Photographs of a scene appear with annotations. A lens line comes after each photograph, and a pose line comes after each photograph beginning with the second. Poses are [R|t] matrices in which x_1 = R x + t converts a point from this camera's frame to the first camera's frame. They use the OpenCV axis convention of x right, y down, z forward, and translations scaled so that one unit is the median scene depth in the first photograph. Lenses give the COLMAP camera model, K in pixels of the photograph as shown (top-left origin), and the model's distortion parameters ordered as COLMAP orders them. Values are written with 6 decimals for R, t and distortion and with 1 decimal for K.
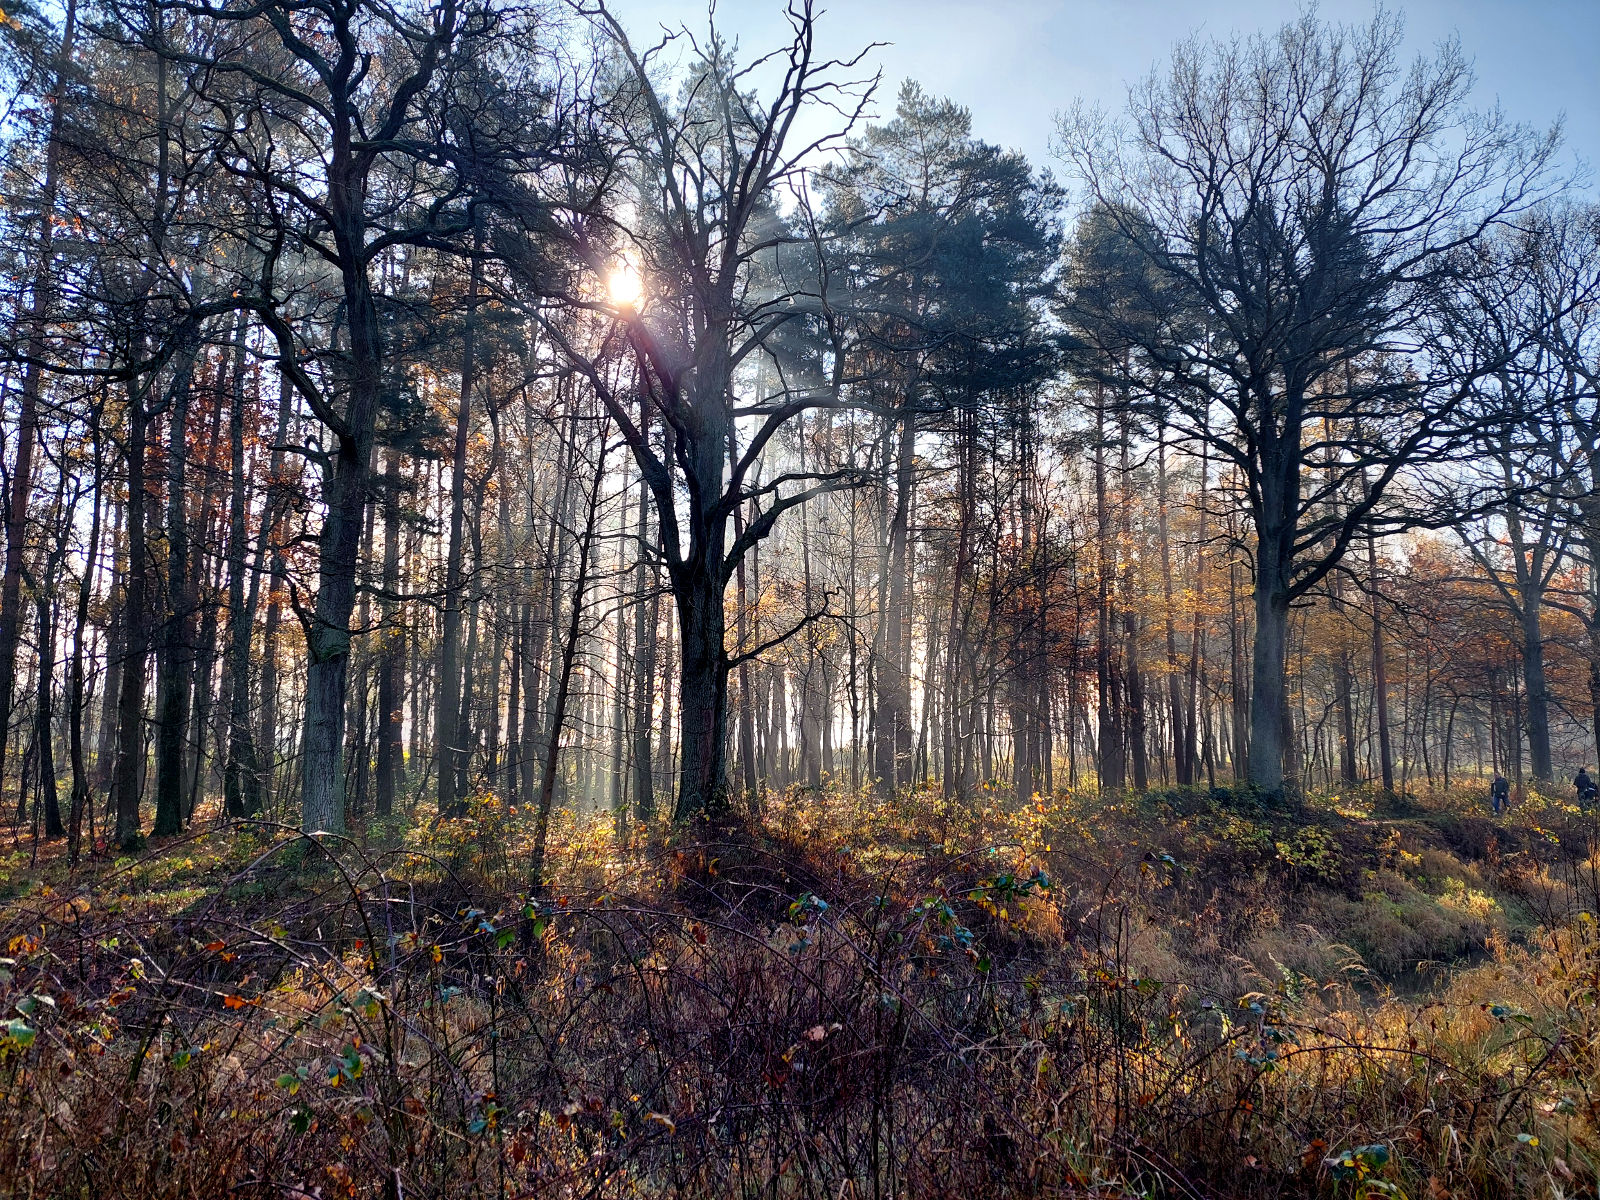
lens RADIAL K [[1140.2, 0, 798.2], [0, 1140.2, 565.1], [0, 0, 1]] dist [0.005861, 0.000364]
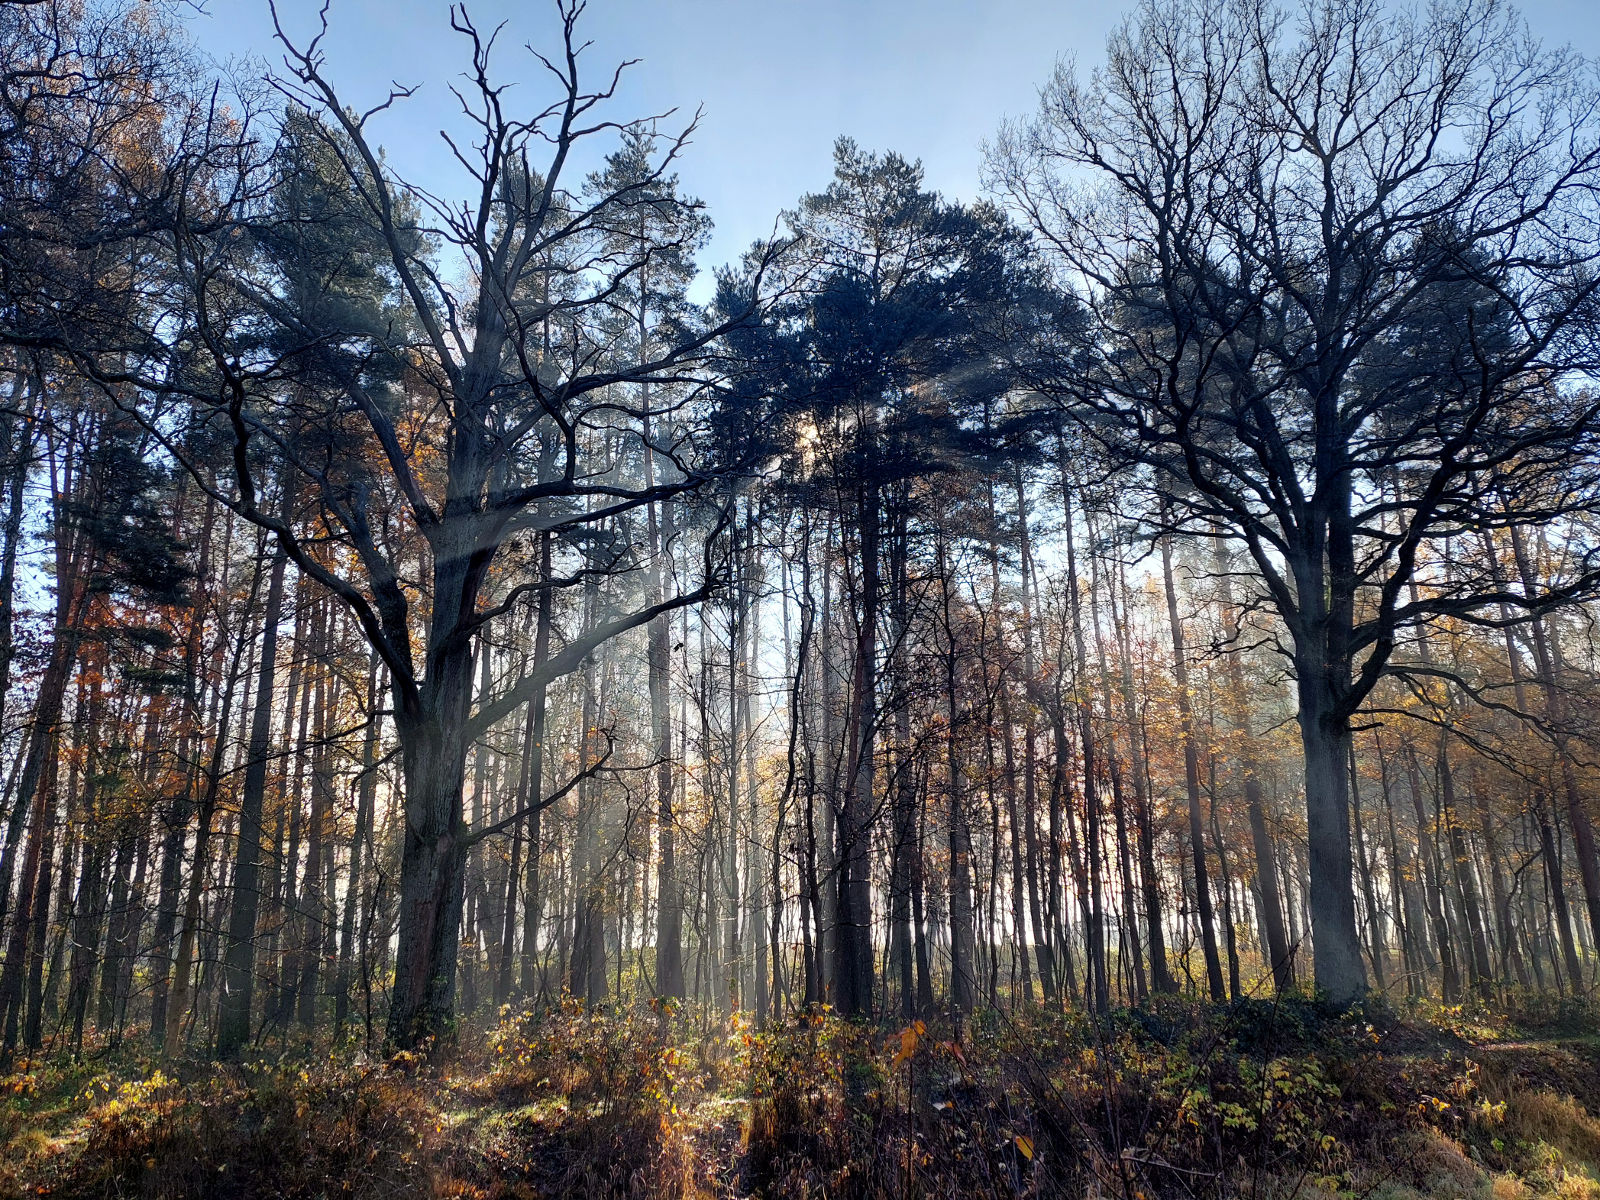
lens RADIAL K [[1140.2, 0, 798.2], [0, 1140.2, 565.1], [0, 0, 1]] dist [0.005861, 0.000364]
pose [[0.977261, -0.073427, -0.198918, 0.213789], [0.050144, 0.991548, -0.119662, 0.003804], [0.206023, 0.106967, 0.972683, 0.175499]]
